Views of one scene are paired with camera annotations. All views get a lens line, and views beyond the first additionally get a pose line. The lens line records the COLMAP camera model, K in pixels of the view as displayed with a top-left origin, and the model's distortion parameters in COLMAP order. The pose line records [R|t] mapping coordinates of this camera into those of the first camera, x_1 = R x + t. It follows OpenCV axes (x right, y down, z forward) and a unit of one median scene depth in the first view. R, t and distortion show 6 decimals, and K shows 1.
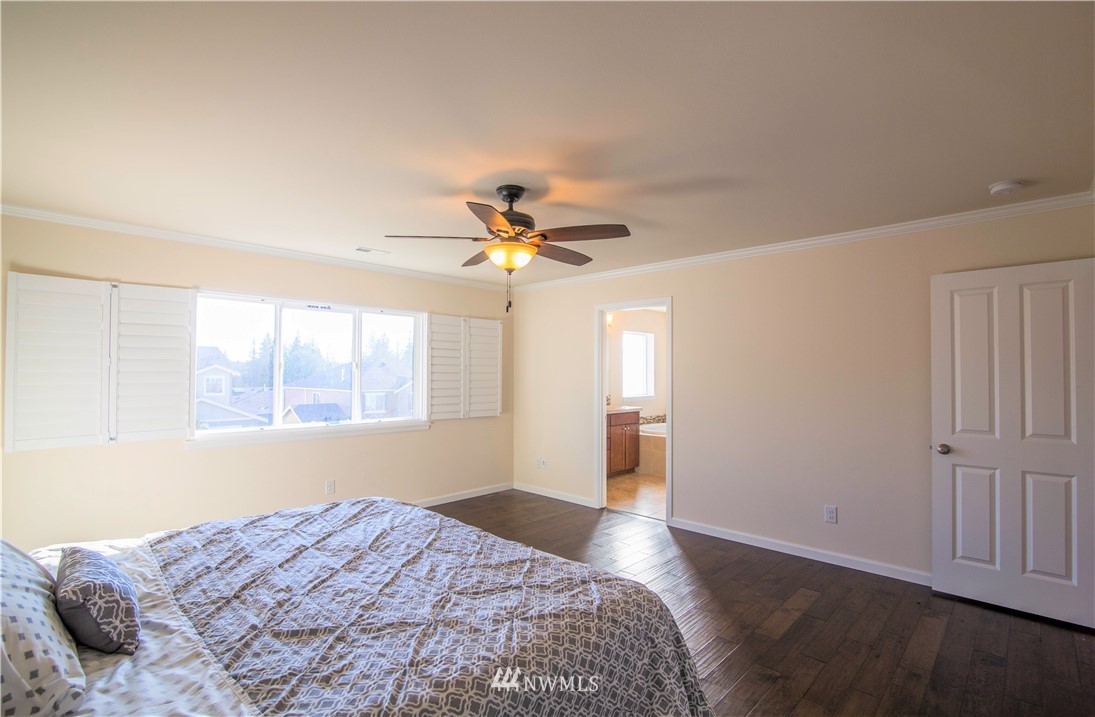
lens RADIAL K [[516.4, 0, 543.9], [0, 516.4, 364.6], [0, 0, 1]] dist [-0.000140, -0.000035]
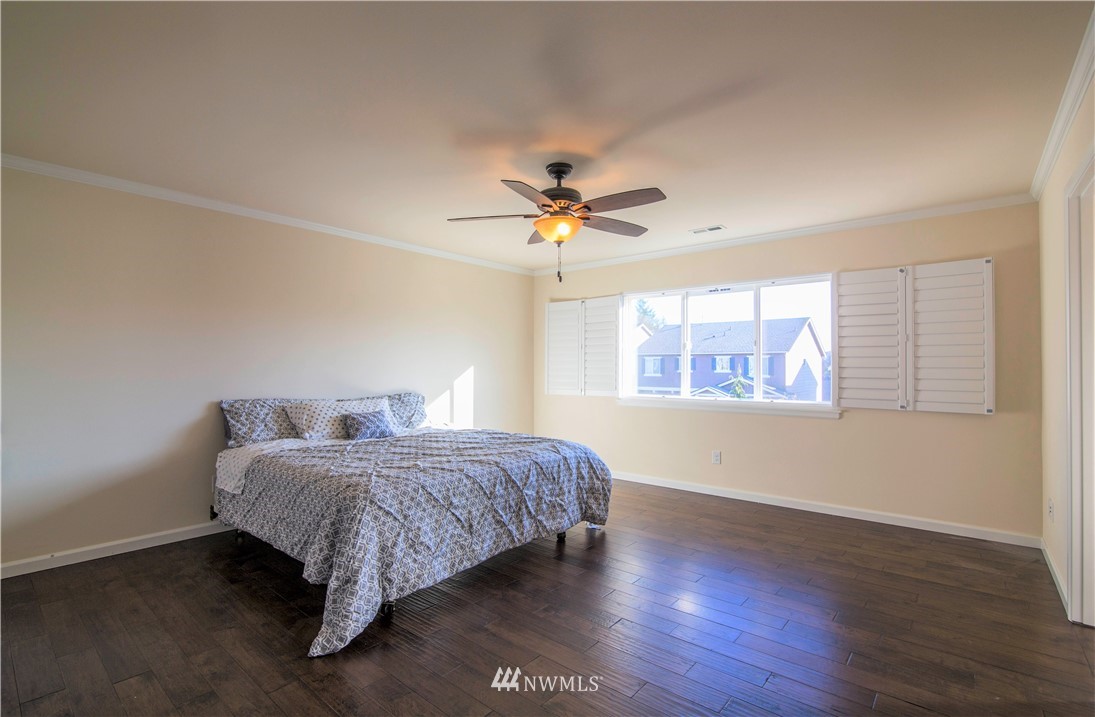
lens RADIAL K [[516.4, 0, 543.9], [0, 516.4, 364.6], [0, 0, 1]] dist [-0.000140, -0.000035]
pose [[0.077240, -0.004625, -0.997002, 0.532208], [0.020691, 0.999781, -0.003035, 0.034805], [0.996798, -0.020395, 0.077319, 0.482293]]
